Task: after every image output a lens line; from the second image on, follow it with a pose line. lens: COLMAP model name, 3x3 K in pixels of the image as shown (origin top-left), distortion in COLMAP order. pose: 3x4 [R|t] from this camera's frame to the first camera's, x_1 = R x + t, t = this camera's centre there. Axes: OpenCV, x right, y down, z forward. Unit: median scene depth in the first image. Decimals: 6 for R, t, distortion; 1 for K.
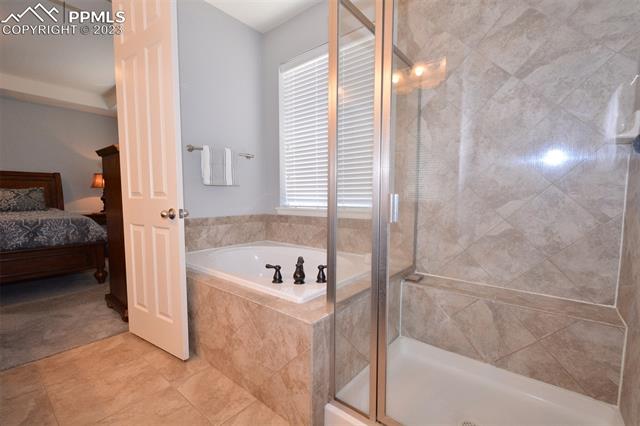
lens RADIAL K [[279.9, 0, 319.3], [0, 279.9, 217.1], [0, 0, 1]] dist [-0.002422, -0.000834]
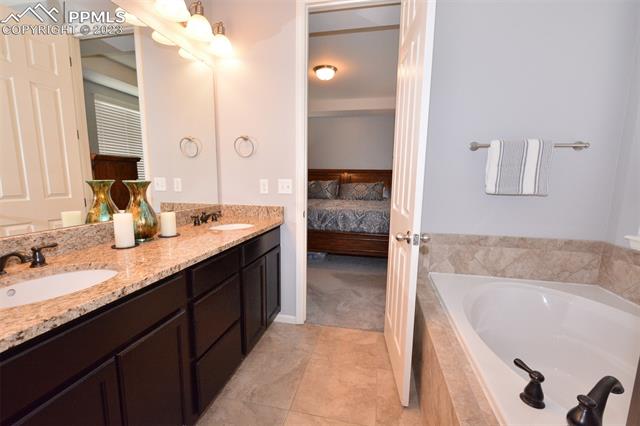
lens RADIAL K [[279.9, 0, 319.3], [0, 279.9, 217.1], [0, 0, 1]] dist [-0.002422, -0.000834]
pose [[0.445363, 0.130455, -0.885795, 0.065169], [-0.078235, 0.991214, 0.106645, -0.096841], [0.891926, 0.021804, 0.451656, 0.256596]]
